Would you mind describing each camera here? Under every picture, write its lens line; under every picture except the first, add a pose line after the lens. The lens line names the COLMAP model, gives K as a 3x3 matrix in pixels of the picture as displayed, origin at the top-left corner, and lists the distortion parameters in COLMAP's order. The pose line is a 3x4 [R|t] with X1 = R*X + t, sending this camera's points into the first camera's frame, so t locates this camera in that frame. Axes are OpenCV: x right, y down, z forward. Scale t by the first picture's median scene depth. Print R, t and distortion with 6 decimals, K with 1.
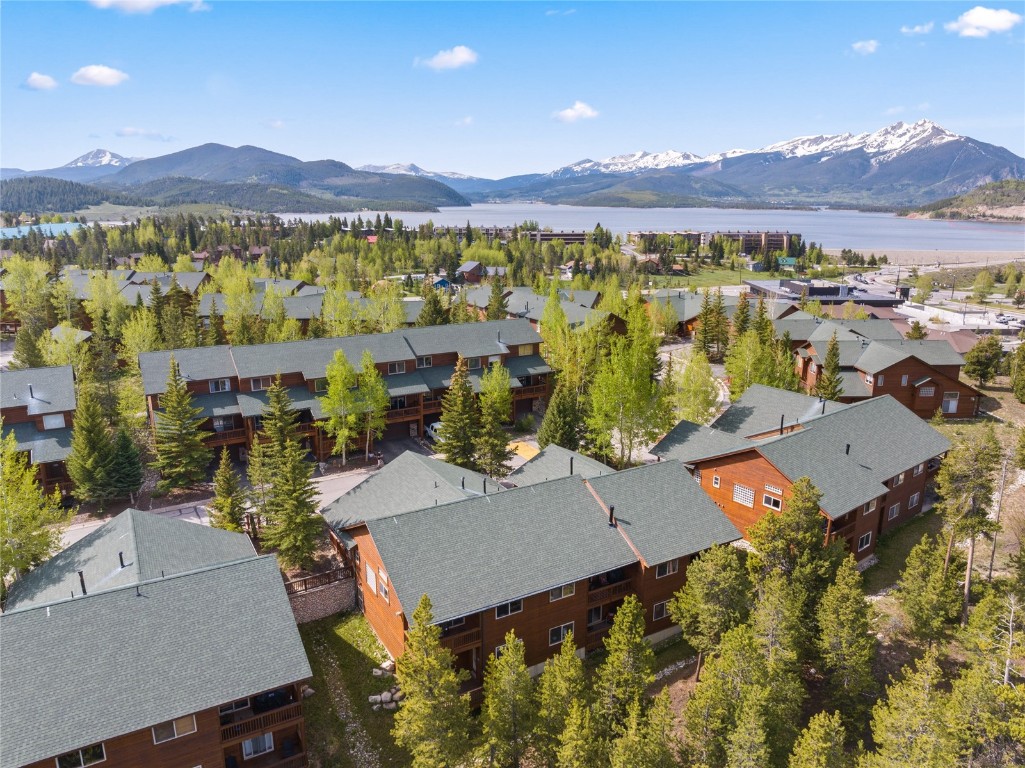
lens RADIAL K [[731.1, 0, 513.6], [0, 731.1, 380.1], [0, 0, 1]] dist [-0.058176, 0.030837]
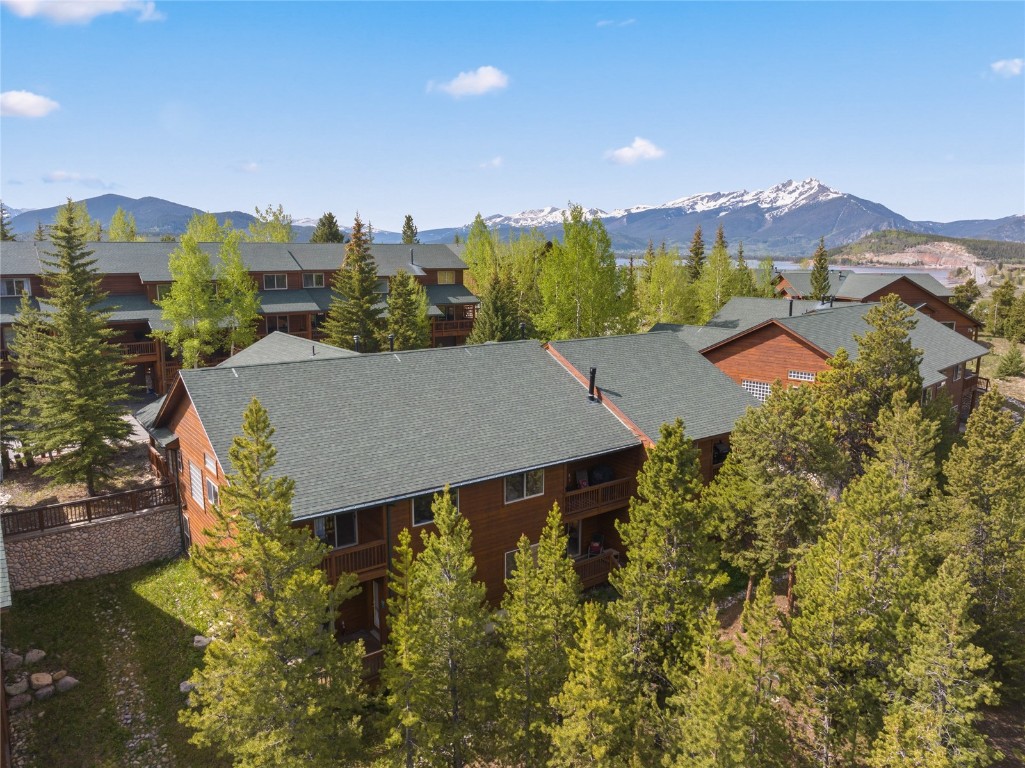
lens RADIAL K [[731.1, 0, 516.1], [0, 731.1, 381.9], [0, 0, 1]] dist [-0.058176, 0.030837]
pose [[0.992620, -0.018725, 0.119811, -0.007138], [0.026938, 0.997369, -0.067302, 0.175977], [-0.118235, 0.070033, 0.990513, 0.289139]]
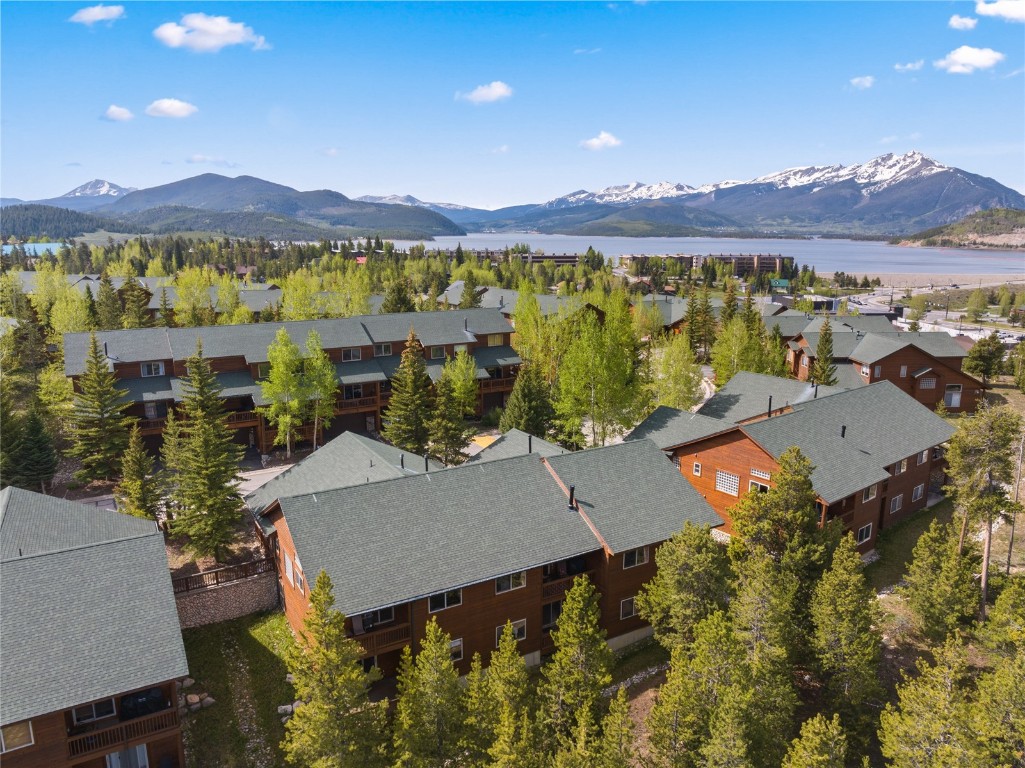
lens RADIAL K [[731.1, 0, 513.5], [0, 731.1, 380.2], [0, 0, 1]] dist [-0.058176, 0.030837]
pose [[0.999982, -0.000278, 0.005932, 0.046833], [0.000513, 0.999212, -0.039689, 0.063730], [-0.005917, 0.039691, 0.999194, 0.101931]]
